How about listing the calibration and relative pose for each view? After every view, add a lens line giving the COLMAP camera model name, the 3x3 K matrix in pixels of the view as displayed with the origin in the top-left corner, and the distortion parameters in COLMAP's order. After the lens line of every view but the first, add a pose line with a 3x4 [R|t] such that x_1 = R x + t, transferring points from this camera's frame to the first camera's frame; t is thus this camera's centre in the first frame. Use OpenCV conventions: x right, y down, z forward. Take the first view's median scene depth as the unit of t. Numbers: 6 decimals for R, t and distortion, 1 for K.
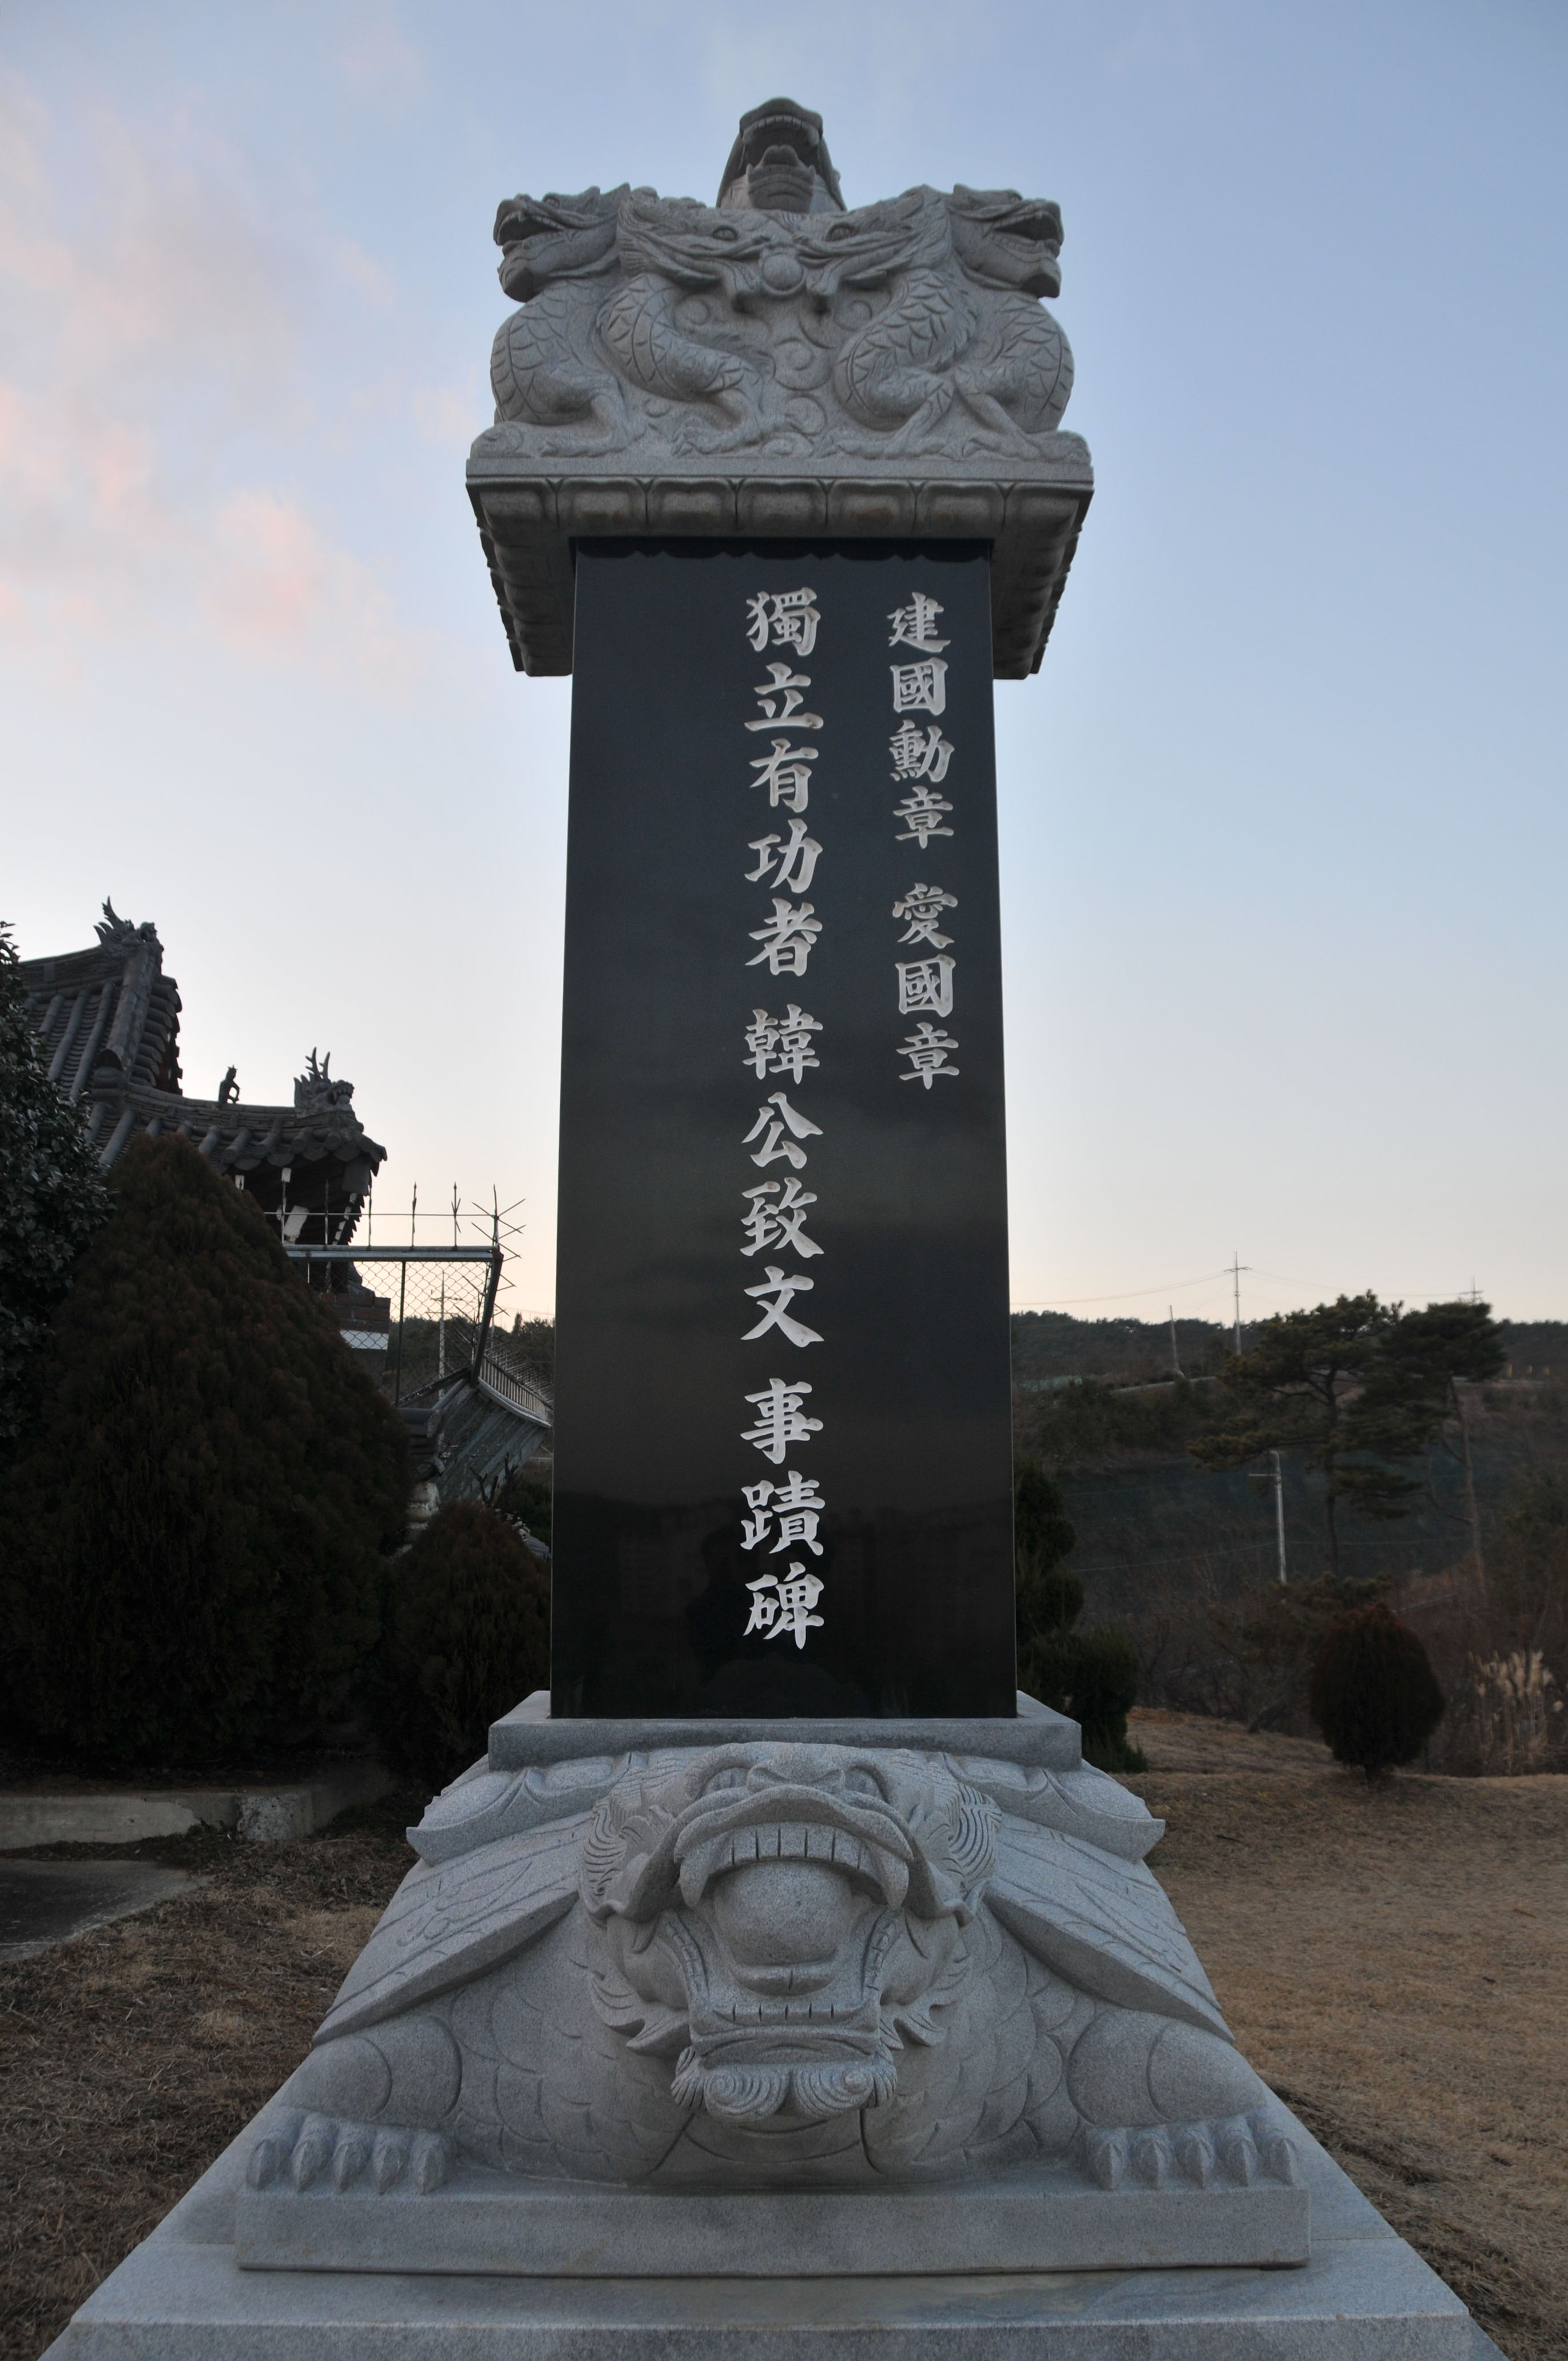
lens RADIAL K [[1923.7, 0, 827.7], [0, 1923.7, 1190.3], [0, 0, 1]] dist [-0.158949, 0.126525]
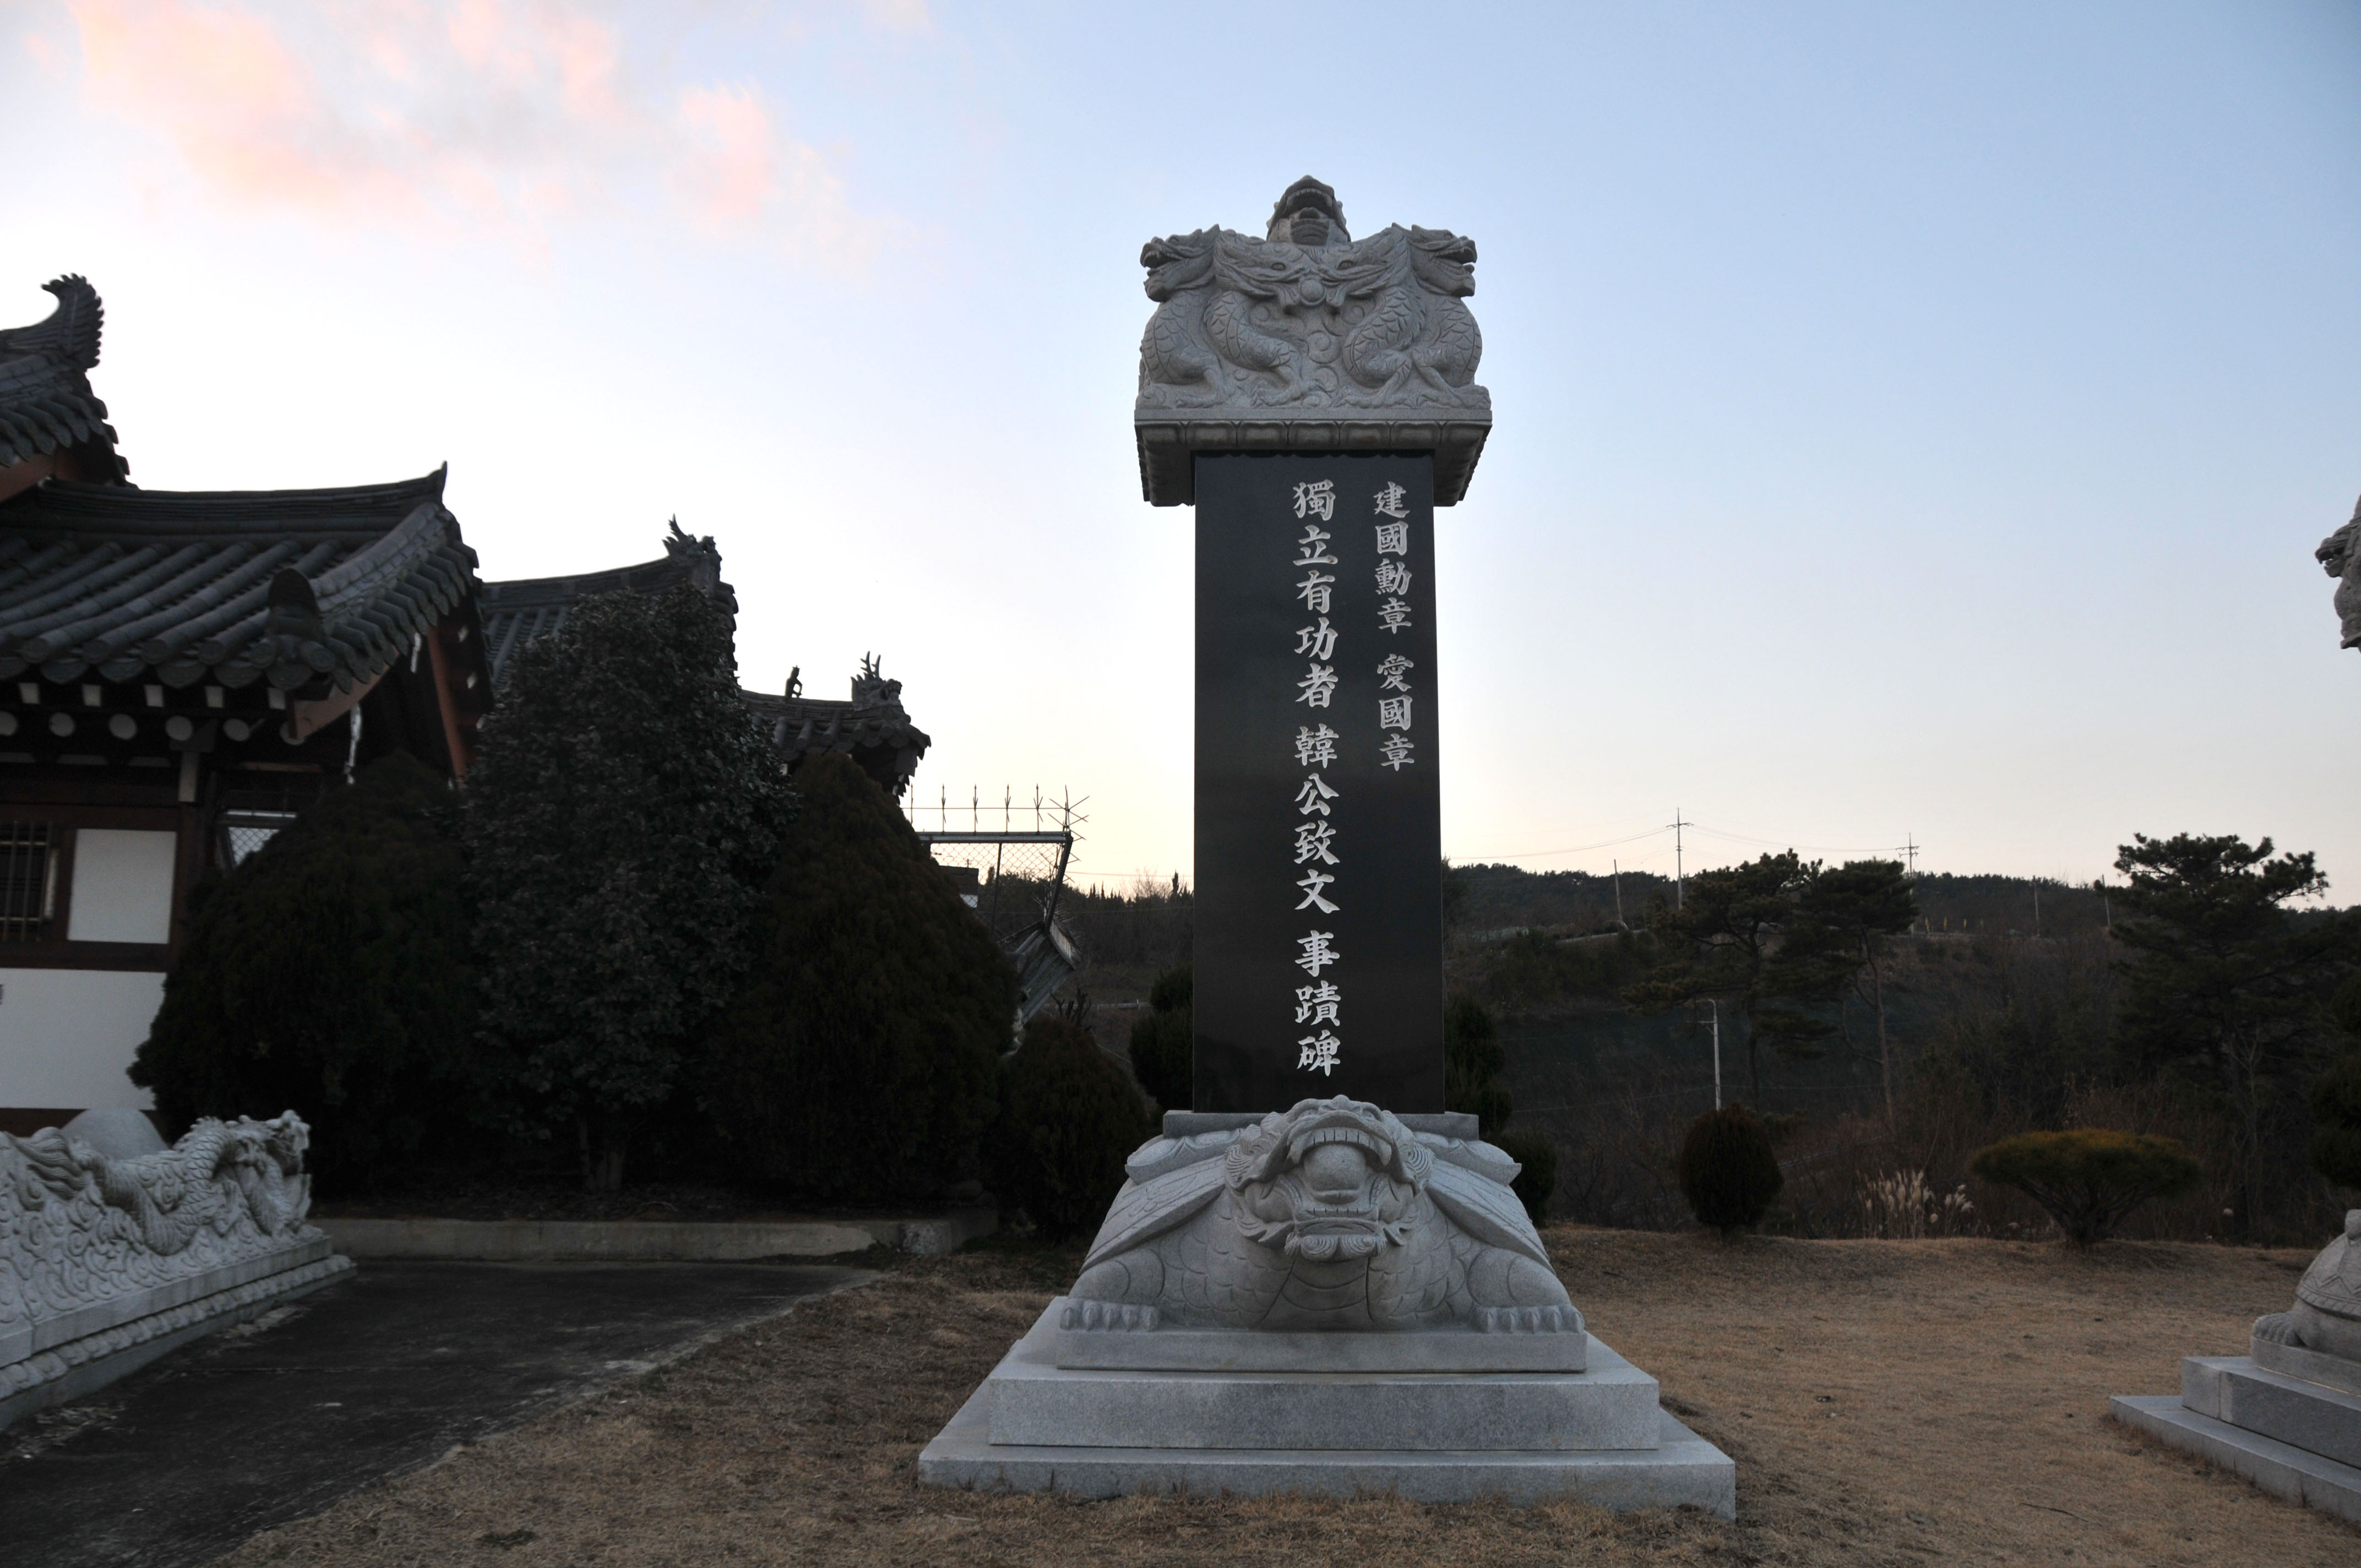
lens RADIAL K [[1923.7, 0, 1182.9], [0, 1923.7, 819.7], [0, 0, 1]] dist [-0.158949, 0.126525]
pose [[0.998745, 0.000204, -0.050082, -0.055757], [0.001864, 0.999148, 0.041231, -0.077878], [0.050047, -0.041273, 0.997894, -0.776274]]
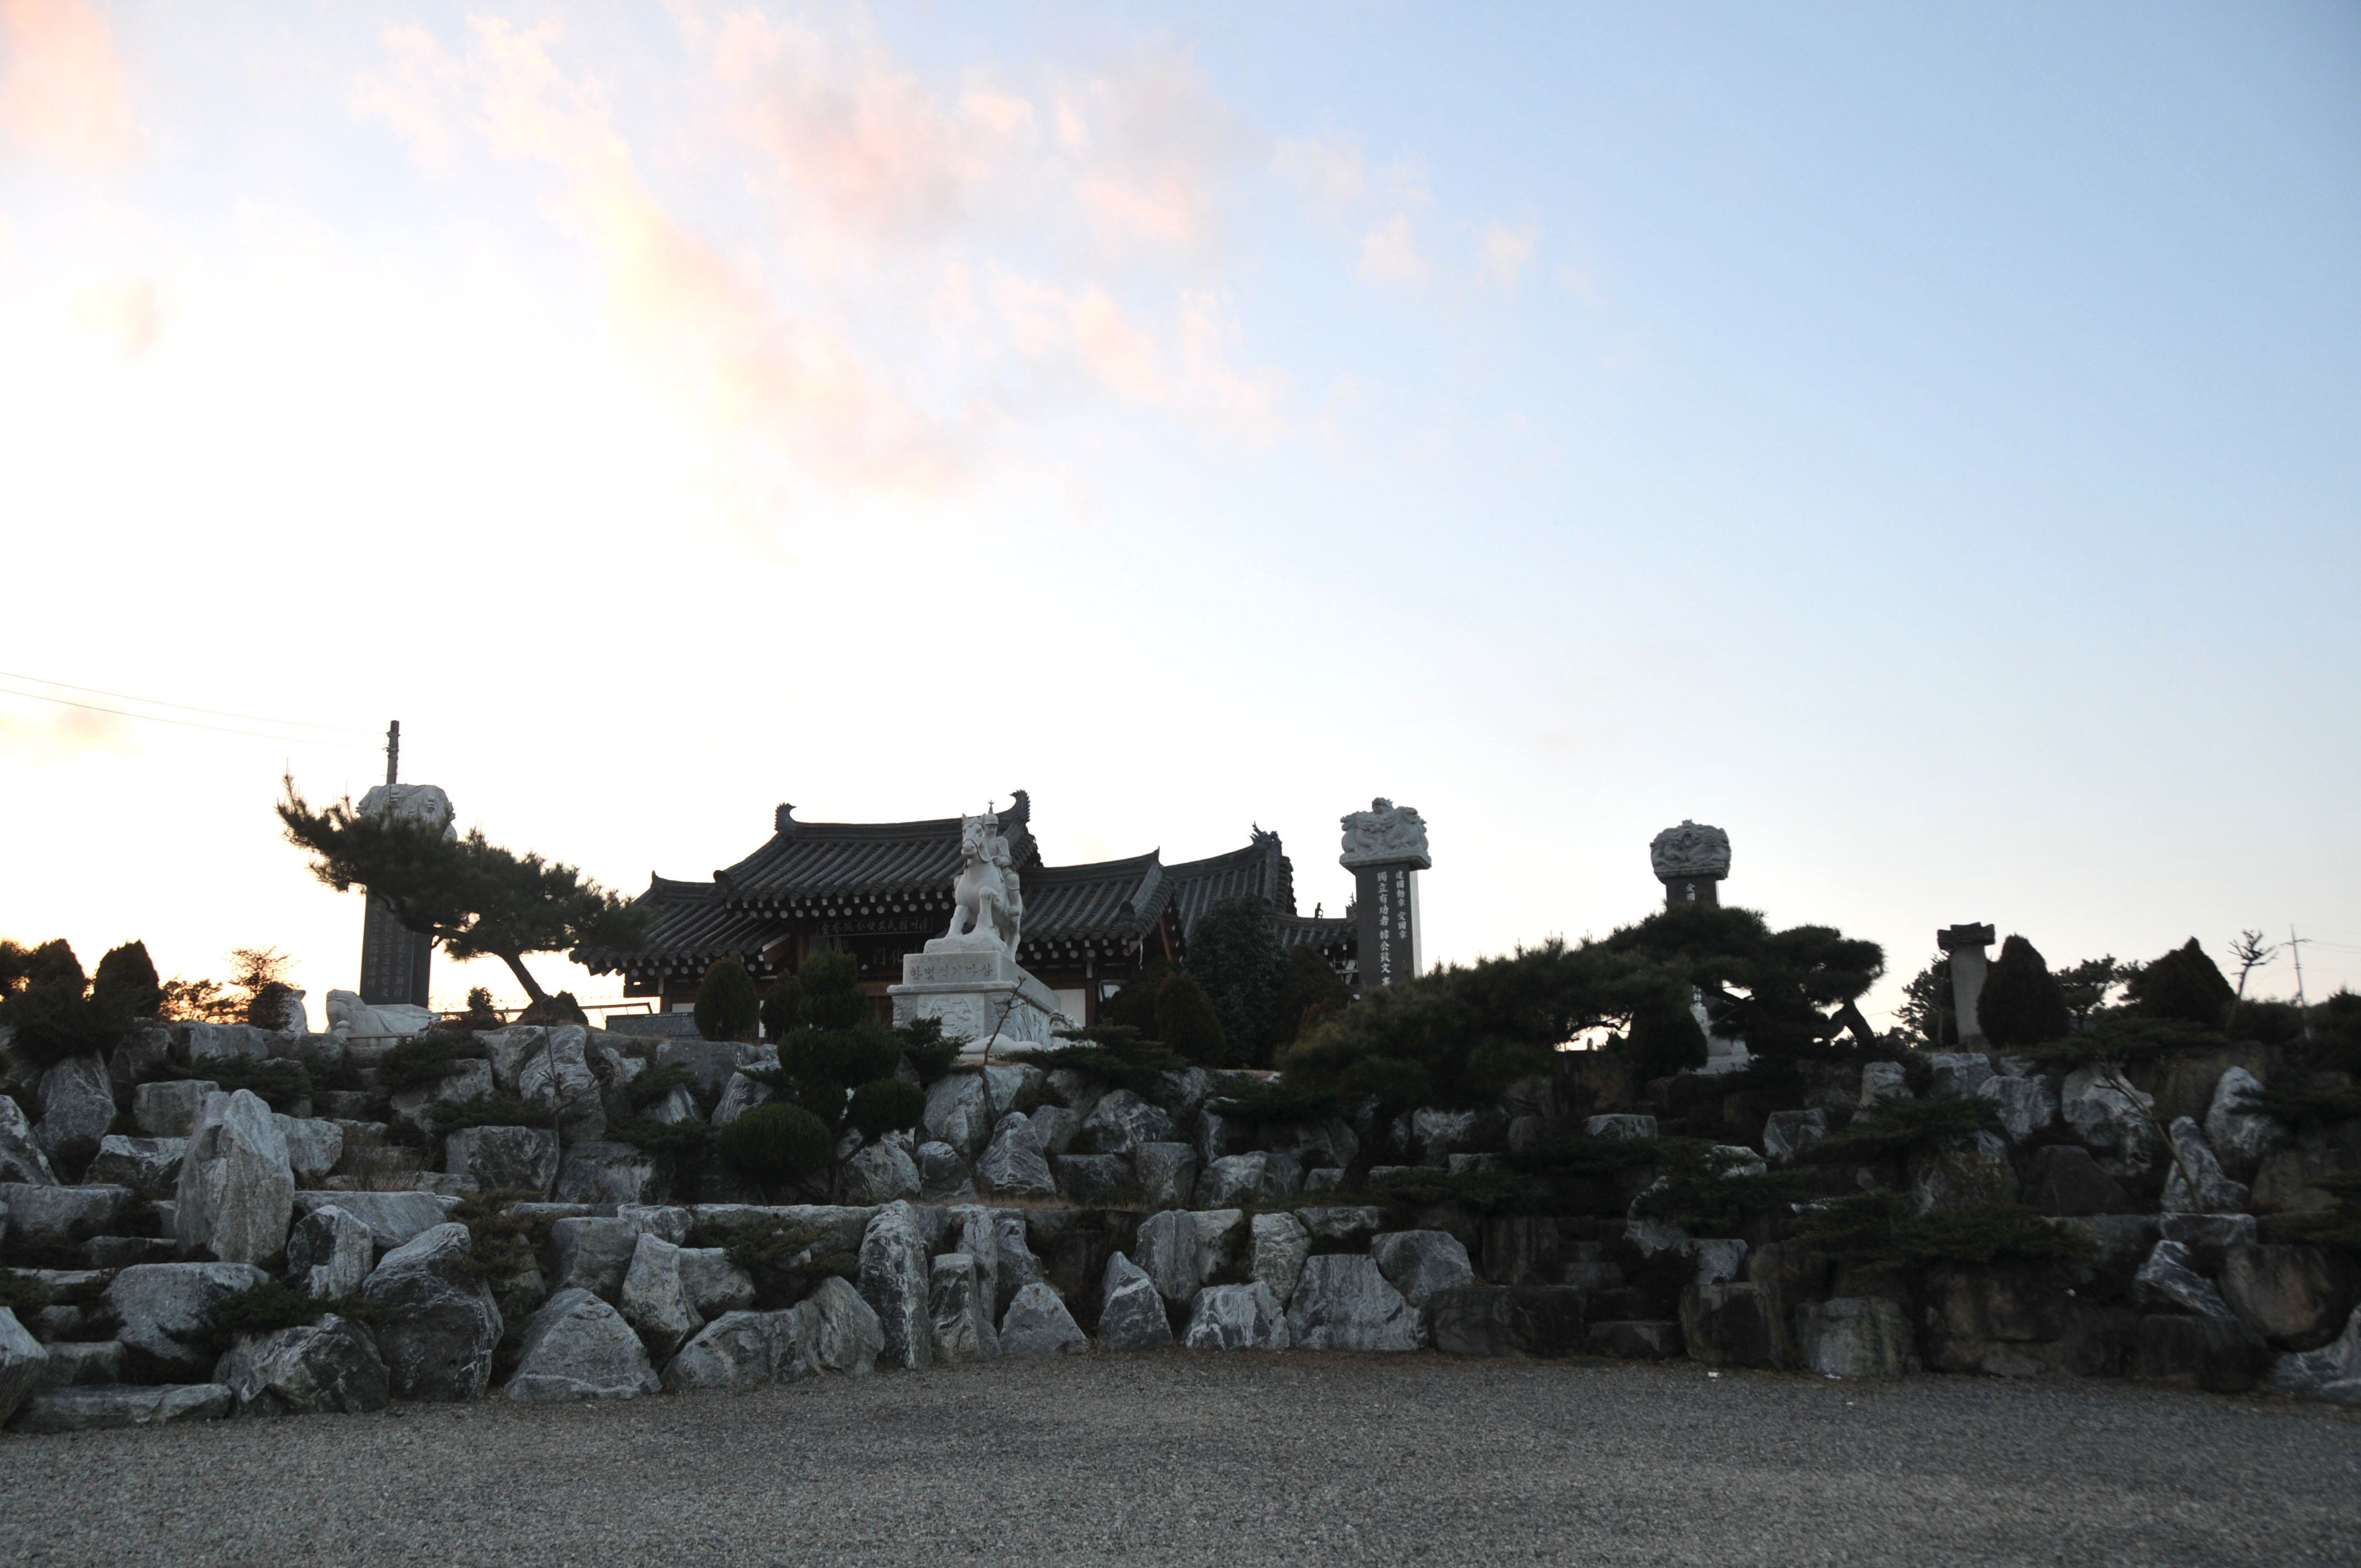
lens RADIAL K [[2627.6, 0, 1180.5], [0, 2627.6, 784.0], [0, 0, 1]] dist [0.001517, 0.429509]
pose [[0.930829, -0.101916, -0.350955, 2.878169], [0.084139, 0.994294, -0.065579, -0.051452], [0.355636, 0.031514, 0.934093, -8.868255]]
